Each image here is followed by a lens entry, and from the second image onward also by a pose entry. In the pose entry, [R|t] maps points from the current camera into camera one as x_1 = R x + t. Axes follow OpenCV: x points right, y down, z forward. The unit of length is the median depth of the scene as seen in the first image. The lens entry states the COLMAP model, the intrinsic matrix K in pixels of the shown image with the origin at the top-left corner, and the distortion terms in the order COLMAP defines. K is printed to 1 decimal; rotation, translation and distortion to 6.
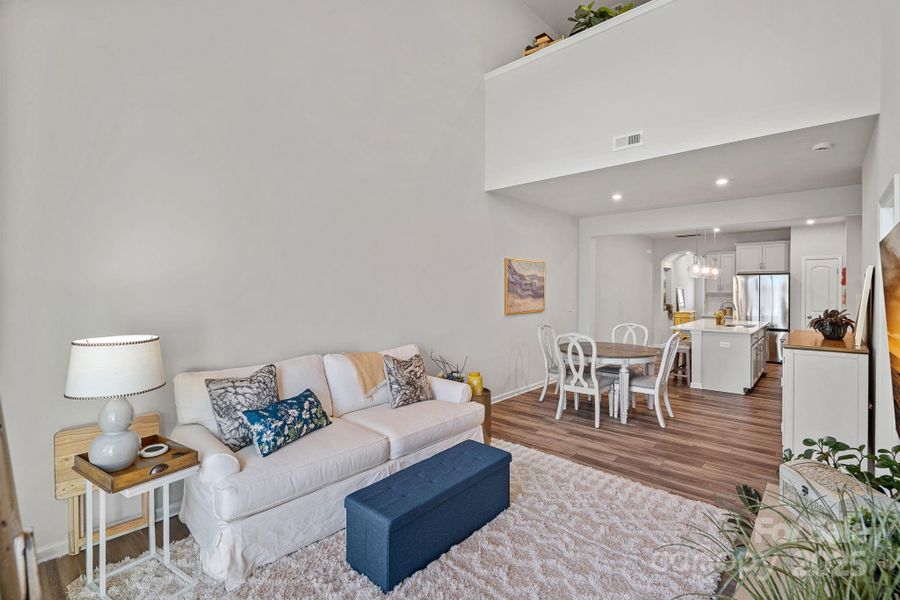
lens RADIAL K [[417.4, 0, 458.2], [0, 417.4, 295.5], [0, 0, 1]] dist [0.003691, 0.000474]
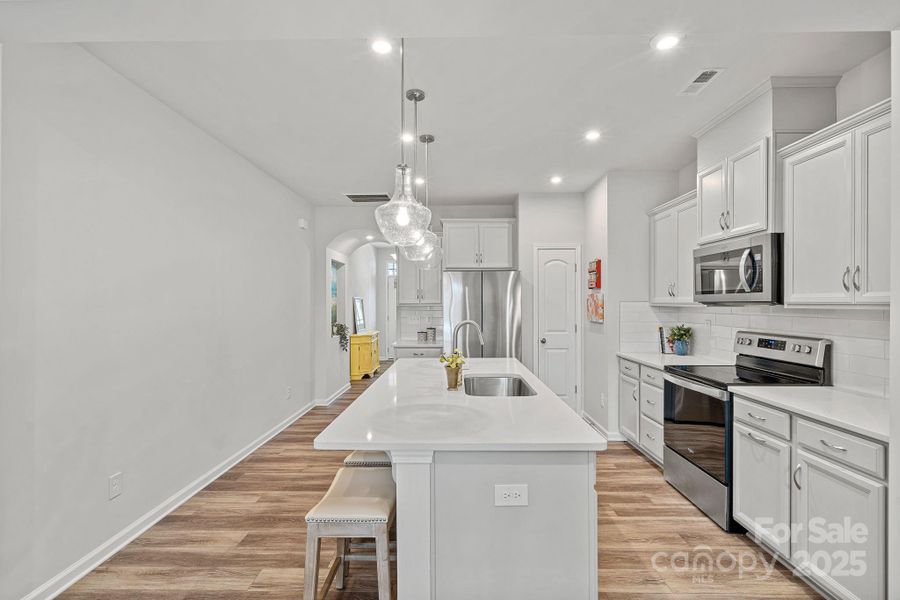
lens RADIAL K [[417.4, 0, 447.4], [0, 417.4, 305.5], [0, 0, 1]] dist [0.003691, 0.000474]
pose [[0.767805, -0.000769, 0.640683, 0.429297], [0.010185, 0.999888, -0.011005, 0.004962], [-0.640602, 0.014975, 0.767727, 0.799850]]
